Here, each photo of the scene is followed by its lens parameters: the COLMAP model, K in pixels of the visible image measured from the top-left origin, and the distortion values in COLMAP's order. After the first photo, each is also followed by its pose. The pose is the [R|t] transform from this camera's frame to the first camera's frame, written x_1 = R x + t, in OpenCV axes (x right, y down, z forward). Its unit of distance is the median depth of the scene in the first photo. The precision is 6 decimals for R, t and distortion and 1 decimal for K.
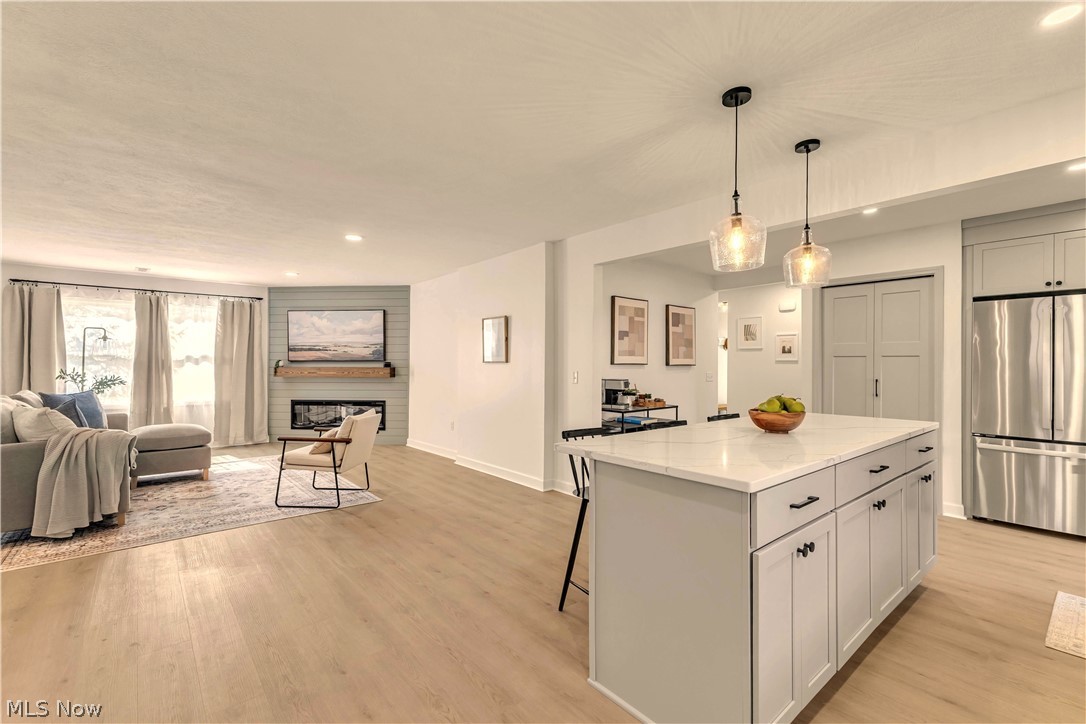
lens RADIAL K [[475.1, 0, 542.6], [0, 475.1, 361.4], [0, 0, 1]] dist [0.004976, 0.000269]
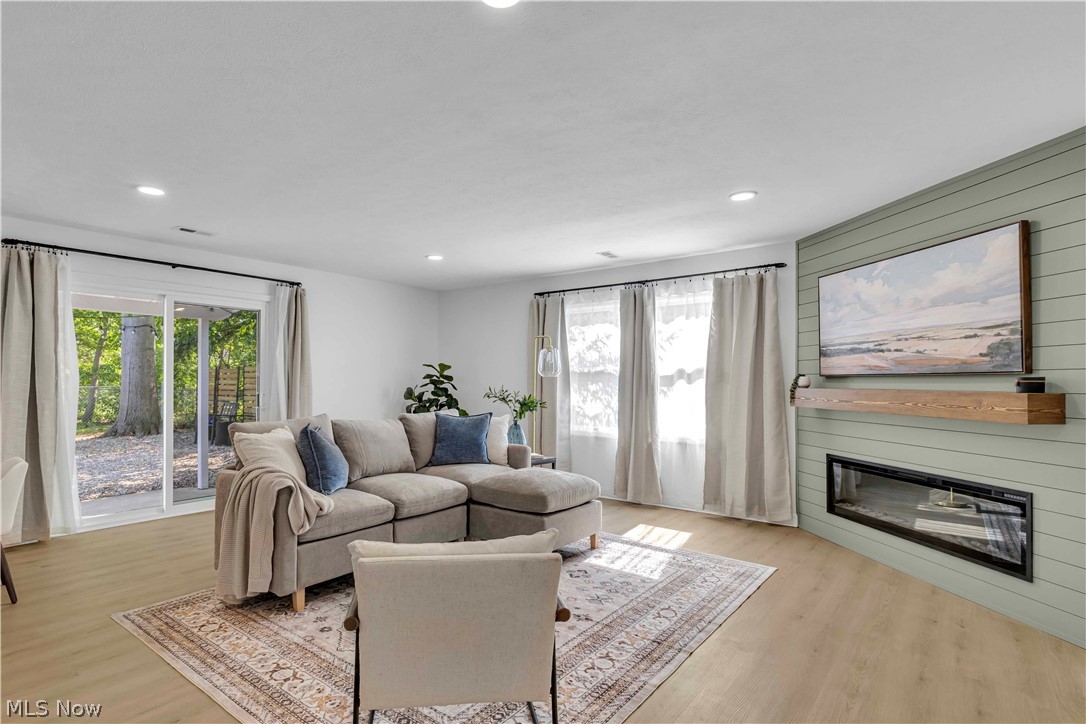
lens RADIAL K [[555.8, 0, 507.6], [0, 555.8, 379.9], [0, 0, 1]] dist [0.005077, 0.001163]
pose [[0.189843, -0.003613, -0.981808, -0.021217], [0.000900, 0.999993, -0.003506, 0.007071], [0.981814, -0.000218, 0.189845, 0.815583]]
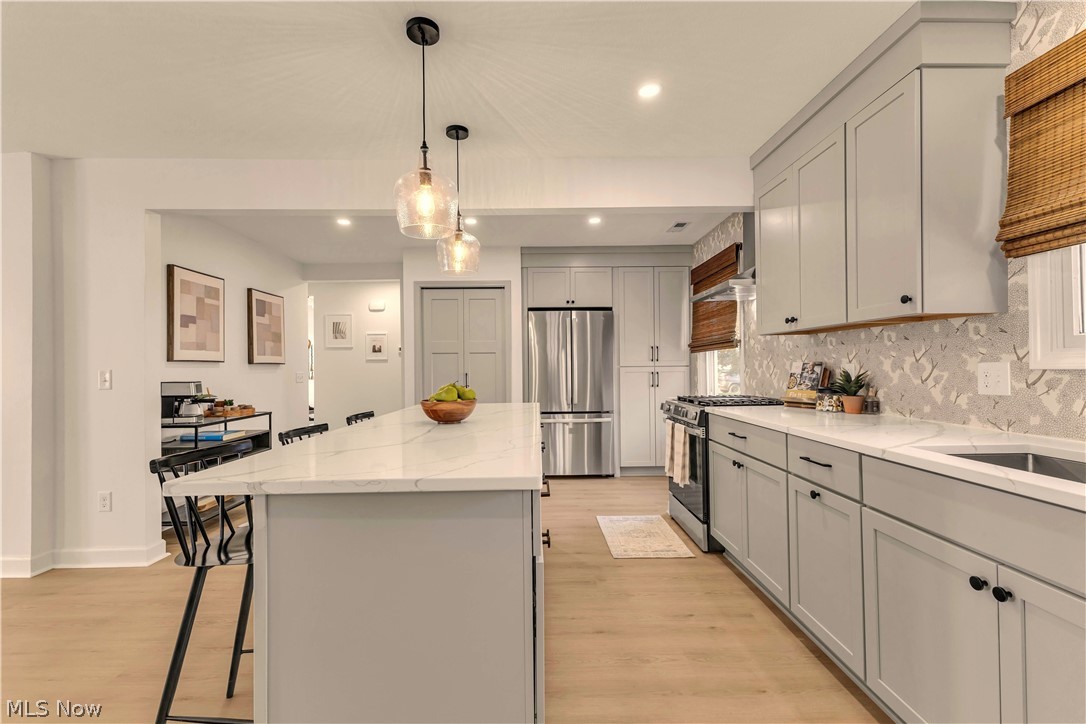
lens RADIAL K [[466.1, 0, 543.5], [0, 466.1, 364.0], [0, 0, 1]] dist [0.014651, -0.004736]
pose [[0.630364, -0.004697, 0.776286, -0.045318], [0.009793, 0.999950, -0.001902, 0.017085], [-0.776238, 0.008801, 0.630379, 0.128851]]
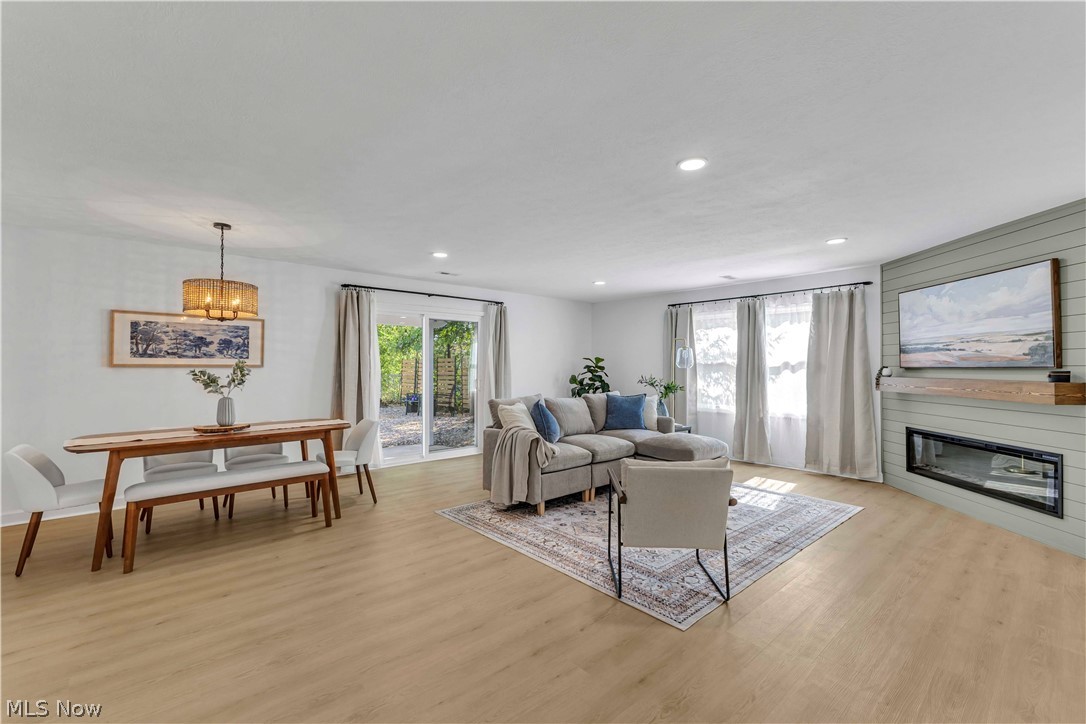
lens RADIAL K [[469.1, 0, 545.7], [0, 469.1, 364.1], [0, 0, 1]] dist [0.002438, -0.000303]
pose [[0.035424, -0.007606, -0.999343, 0.161495], [0.002633, 0.999968, -0.007518, -0.003832], [0.999369, -0.002365, 0.035443, 0.693547]]
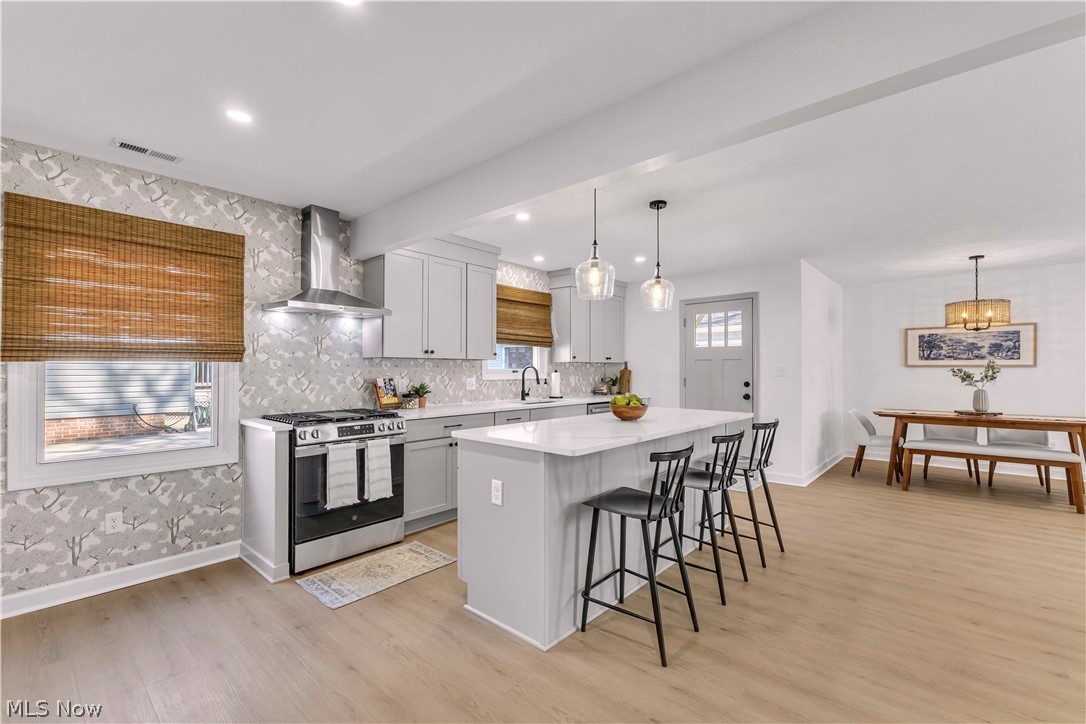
lens RADIAL K [[466.1, 0, 543.5], [0, 466.1, 364.0], [0, 0, 1]] dist [0.014651, -0.004736]
pose [[-0.989965, -0.003184, -0.141274, 0.419904], [-0.000940, 0.999872, -0.015947, 0.005485], [0.141307, -0.015655, -0.989842, 1.038058]]
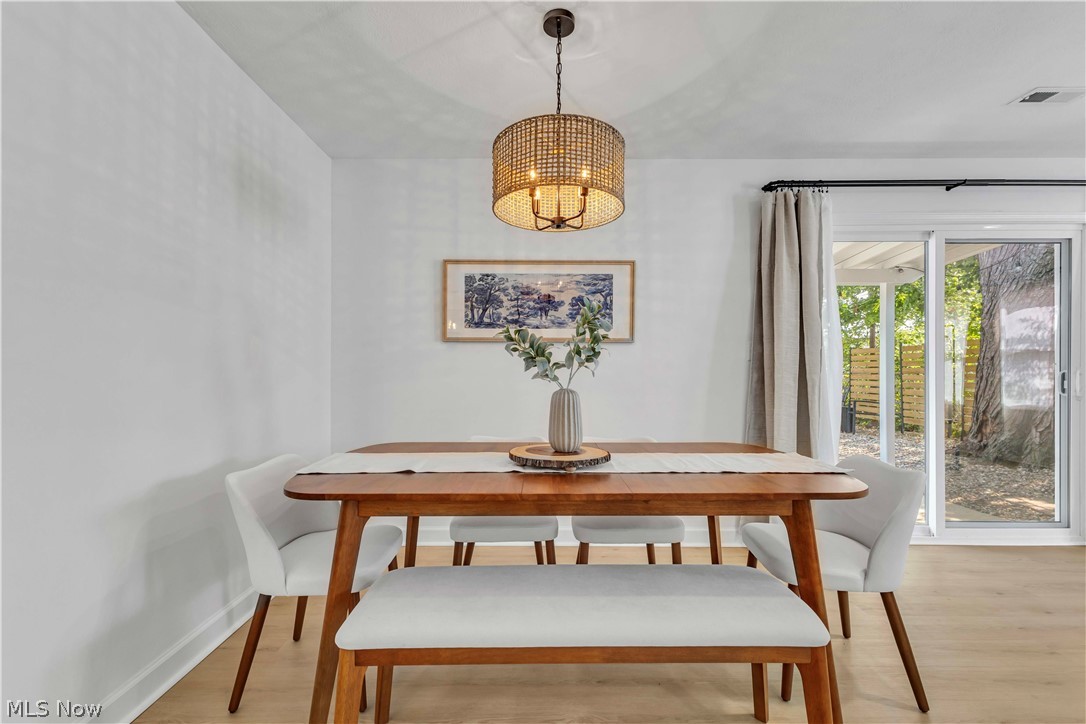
lens RADIAL K [[467.6, 0, 543.0], [0, 467.6, 362.0], [0, 0, 1]] dist [0.029717, -0.000020]
pose [[-0.636618, -0.013661, -0.771058, -0.322687], [-0.000003, 0.999843, -0.017713, 0.027841], [0.771179, -0.011274, -0.636518, 0.420484]]
